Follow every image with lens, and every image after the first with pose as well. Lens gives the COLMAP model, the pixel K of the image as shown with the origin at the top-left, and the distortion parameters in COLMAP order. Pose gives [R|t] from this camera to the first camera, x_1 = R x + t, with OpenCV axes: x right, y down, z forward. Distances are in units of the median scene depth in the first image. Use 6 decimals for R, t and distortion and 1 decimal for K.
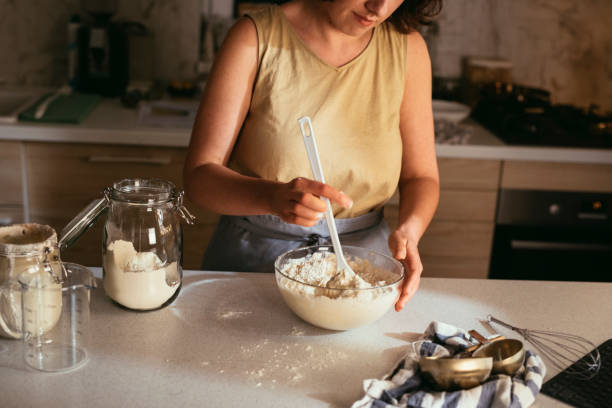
lens RADIAL K [[903.7, 0, 306.0], [0, 903.7, 204.0], [0, 0, 1]] dist [0.007616, -0.017691]
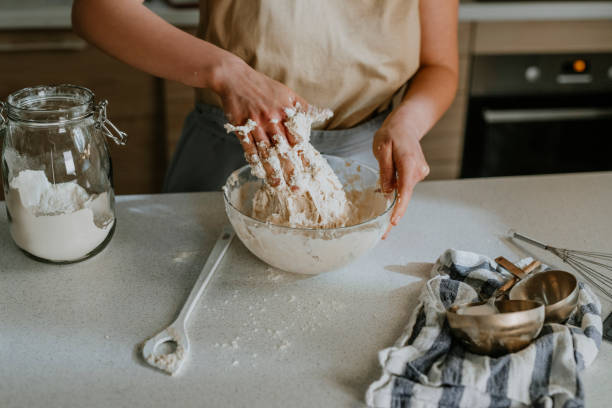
lens RADIAL K [[903.7, 0, 306.0], [0, 903.7, 204.0], [0, 0, 1]] dist [0.007616, -0.017691]
pose [[0.994601, -0.072560, 0.074188, -0.036525], [0.060363, 0.986045, 0.155153, -0.036633], [-0.084411, -0.149837, 0.985101, 0.259598]]
